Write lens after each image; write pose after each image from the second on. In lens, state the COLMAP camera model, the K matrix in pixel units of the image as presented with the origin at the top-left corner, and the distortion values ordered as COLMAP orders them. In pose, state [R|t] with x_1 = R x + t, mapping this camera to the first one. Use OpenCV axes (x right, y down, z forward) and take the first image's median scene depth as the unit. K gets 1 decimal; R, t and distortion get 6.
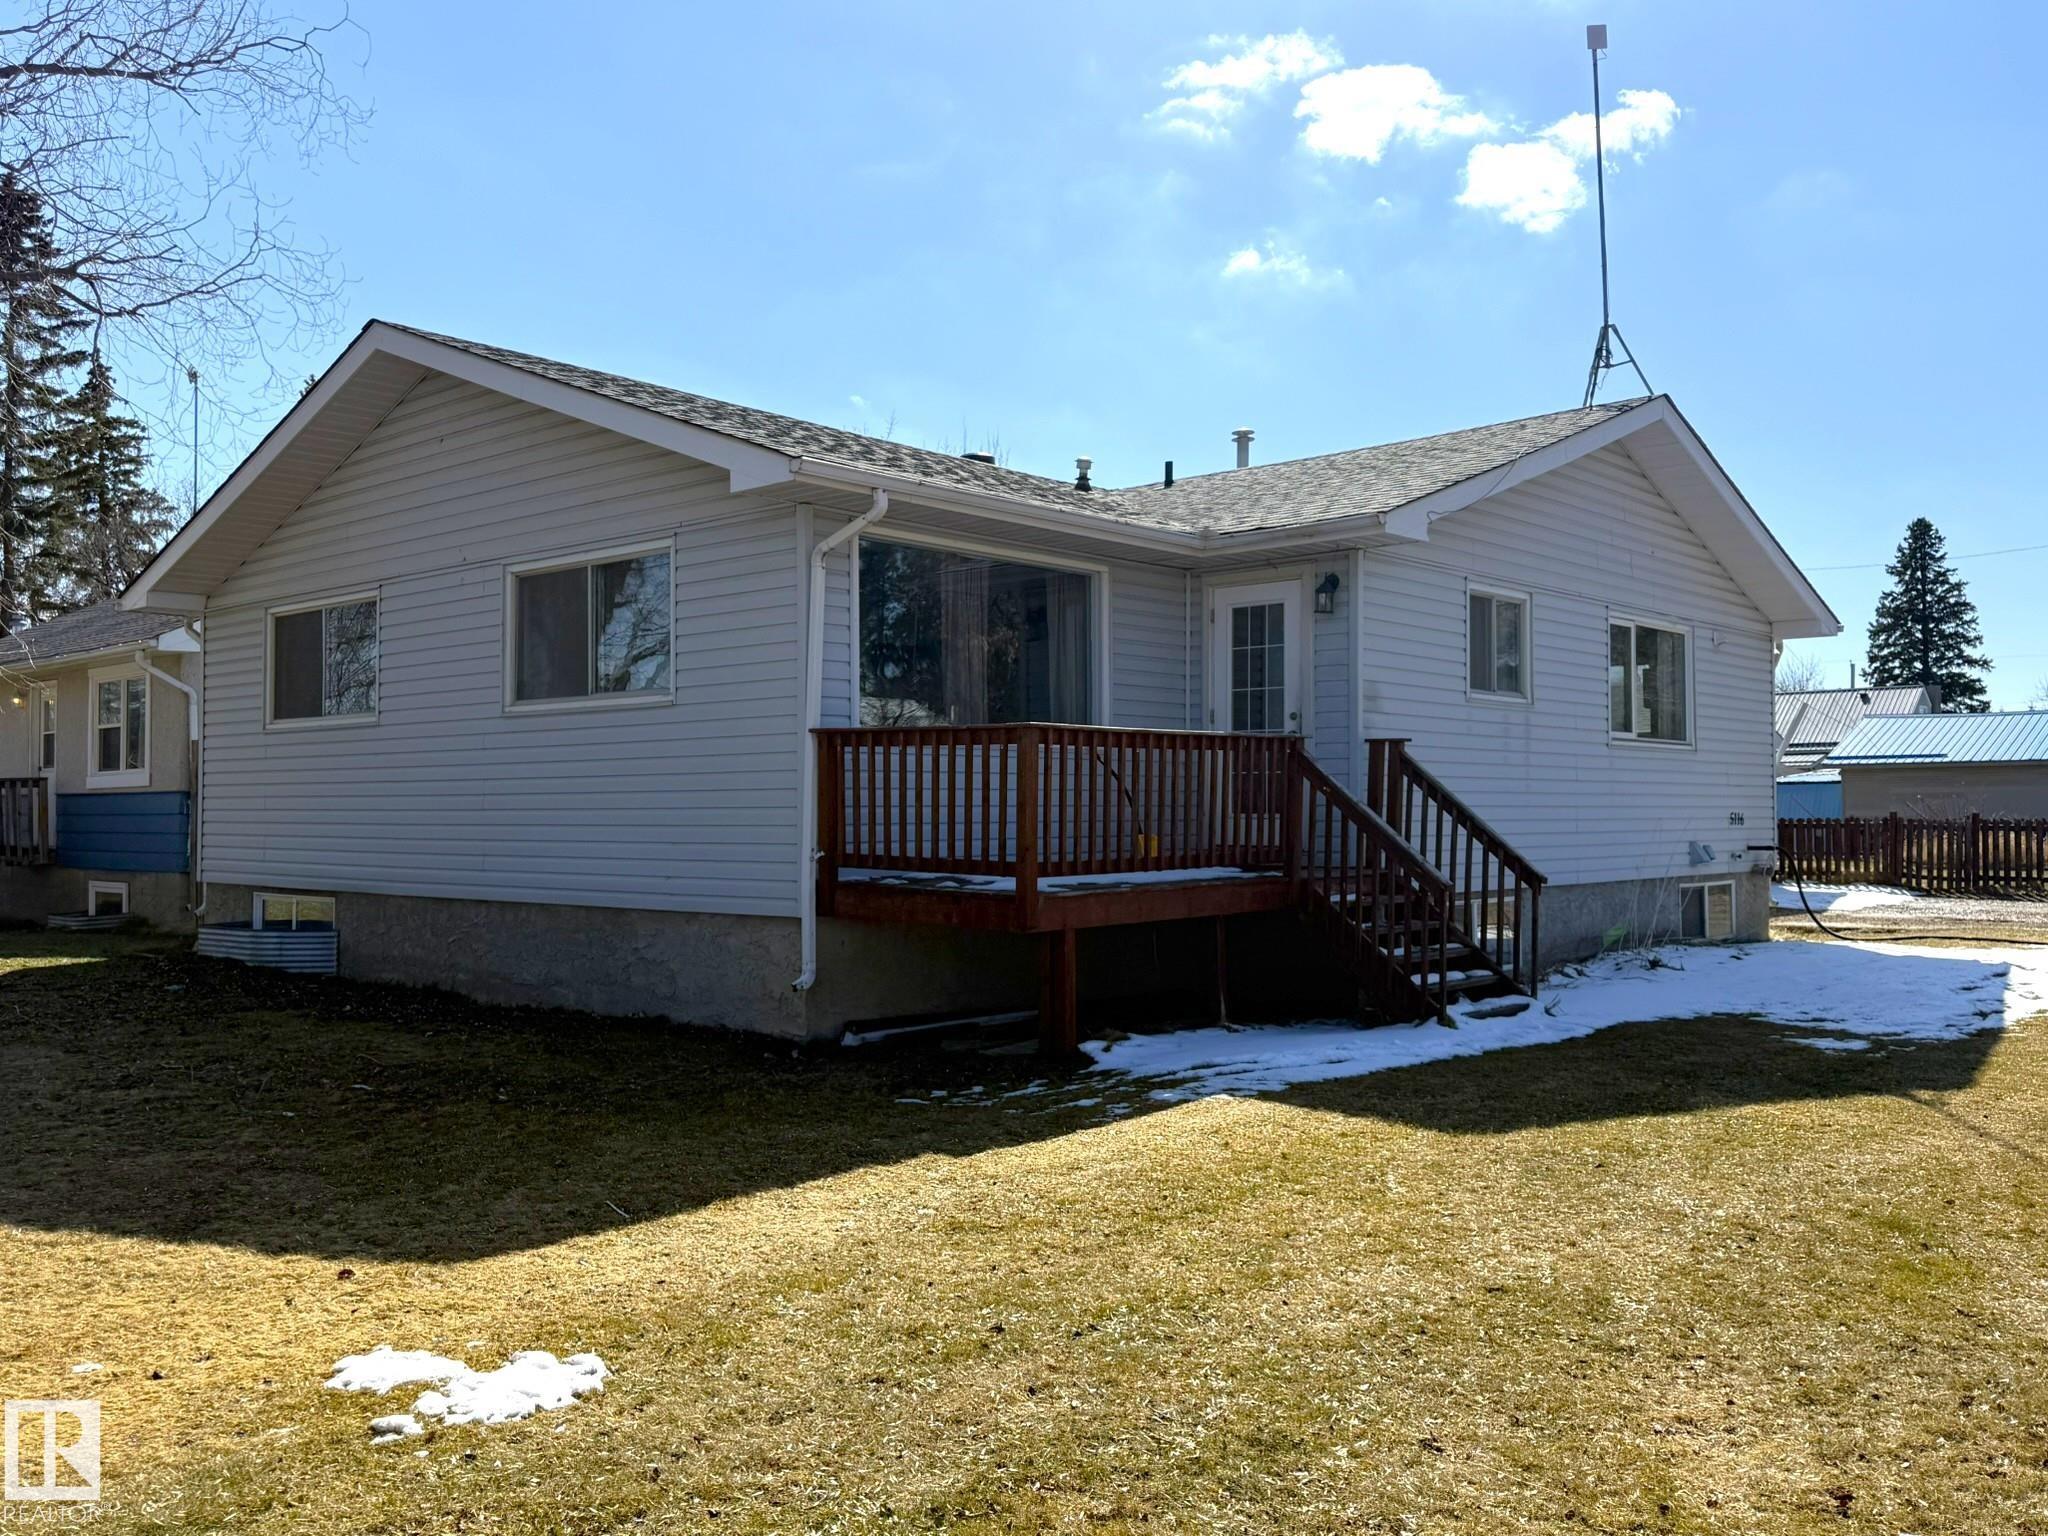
lens RADIAL K [[1752.8, 0, 1024.0], [0, 1752.8, 768.0], [0, 0, 1]] dist [0.082513, -0.211570]
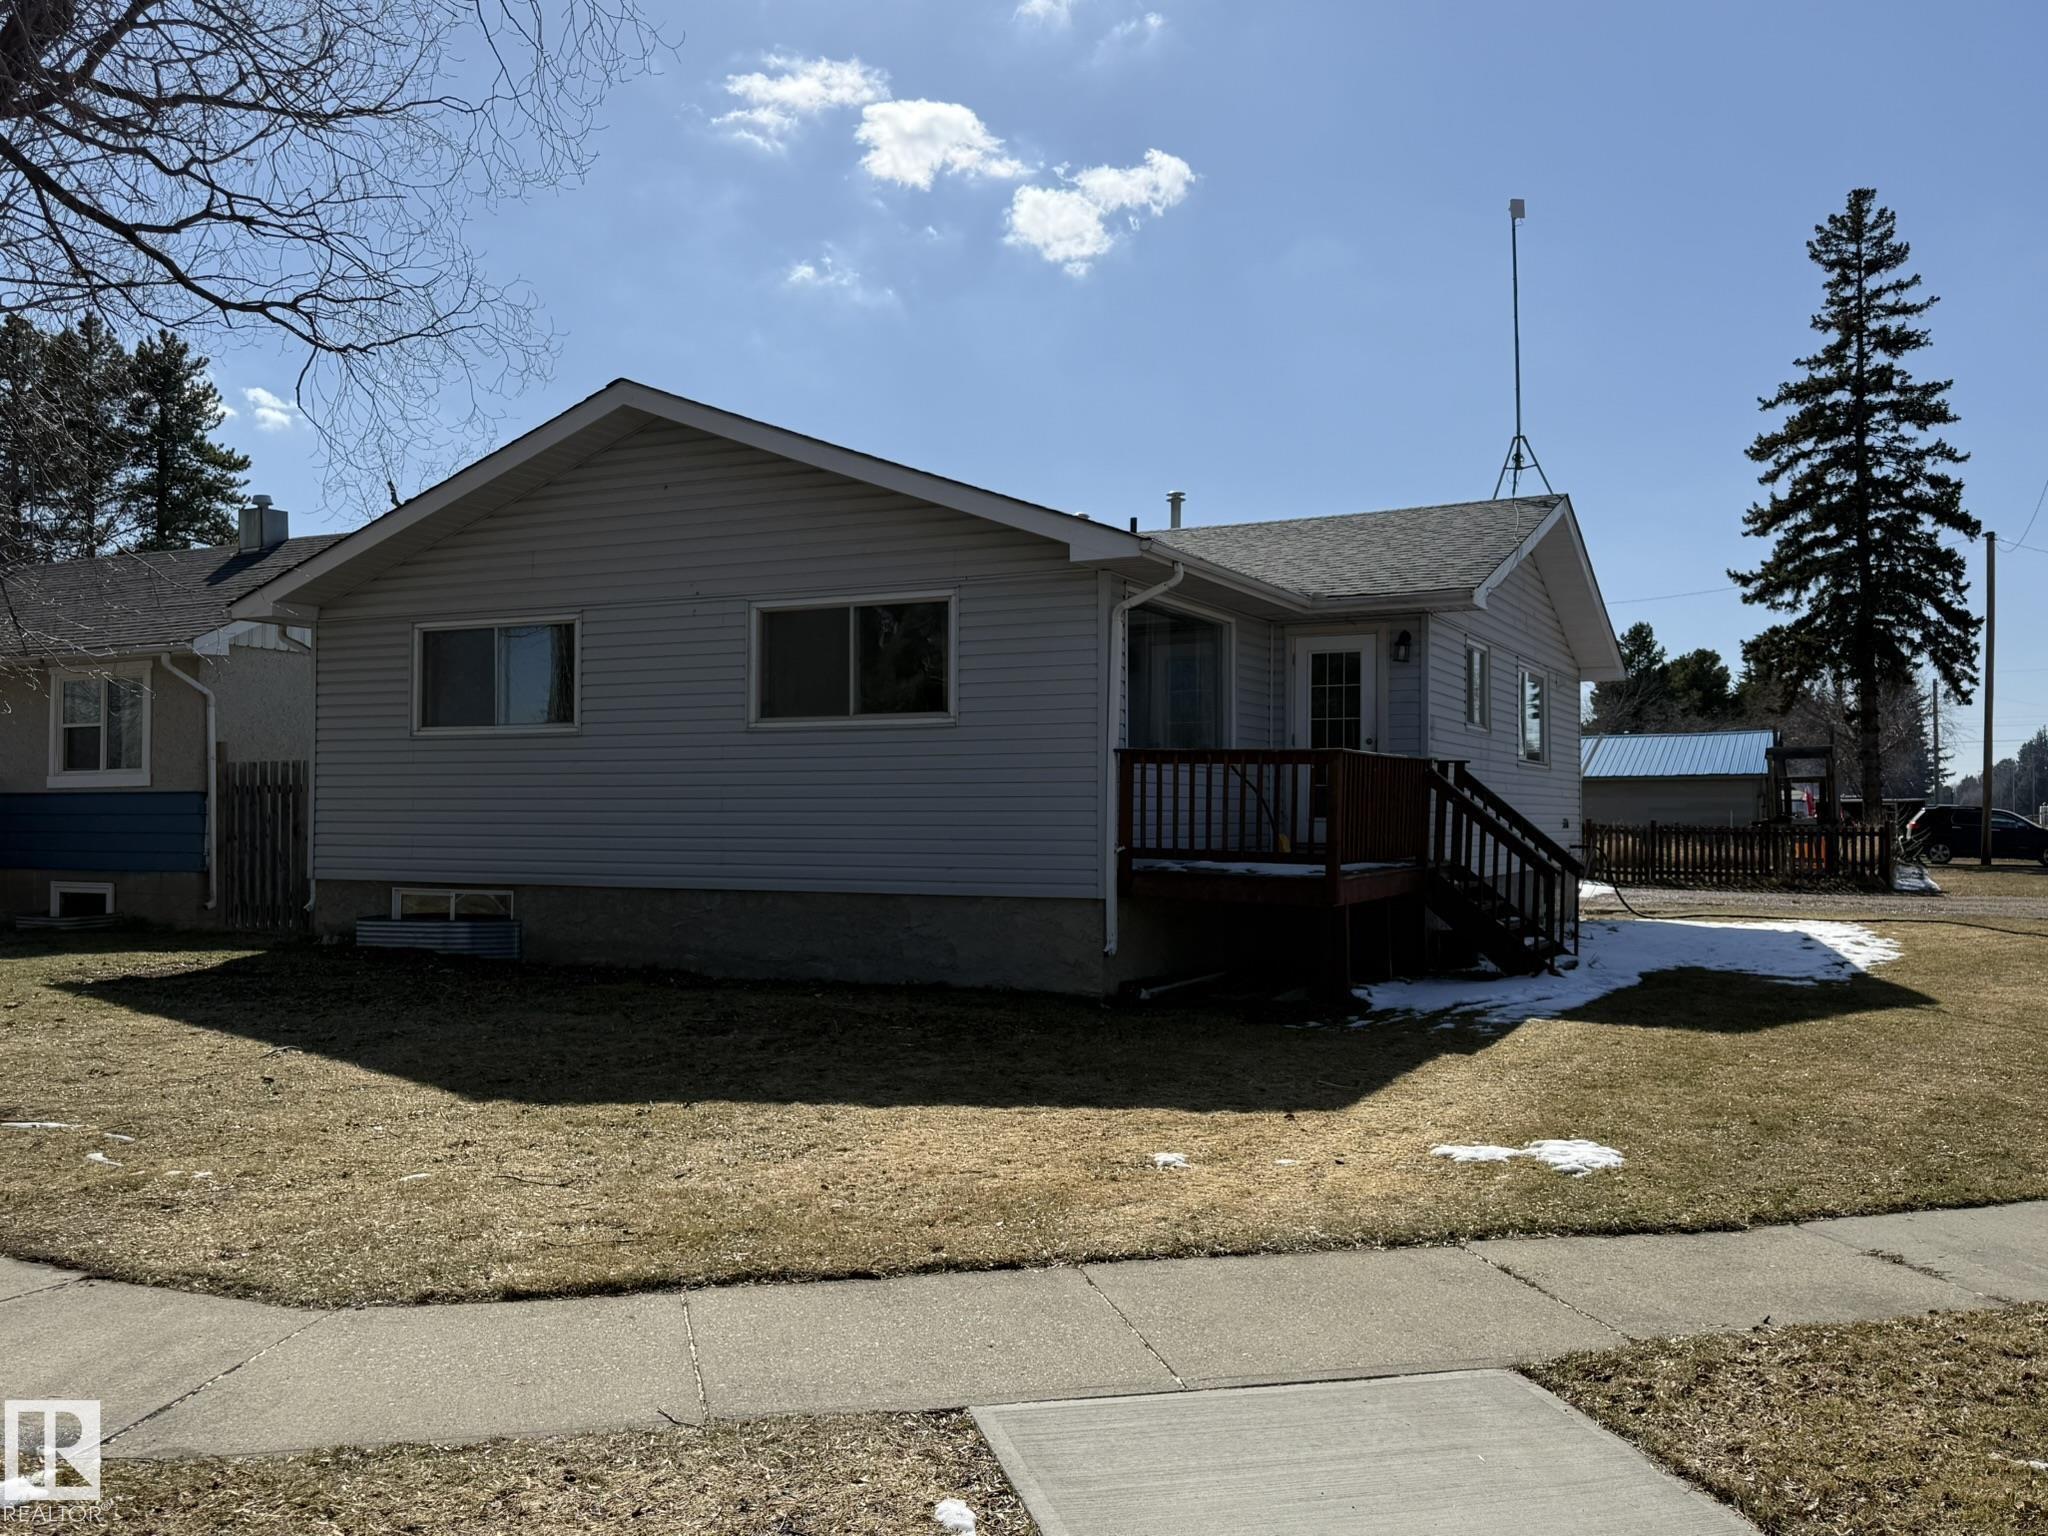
lens RADIAL K [[1725.2, 0, 1024.0], [0, 1725.2, 768.0], [0, 0, 1]] dist [0.096056, -0.227164]
pose [[0.965601, 0.010965, 0.259796, -0.399348], [-0.010465, 0.999940, -0.003309, -0.003018], [-0.259816, 0.000477, 0.965658, -0.143069]]
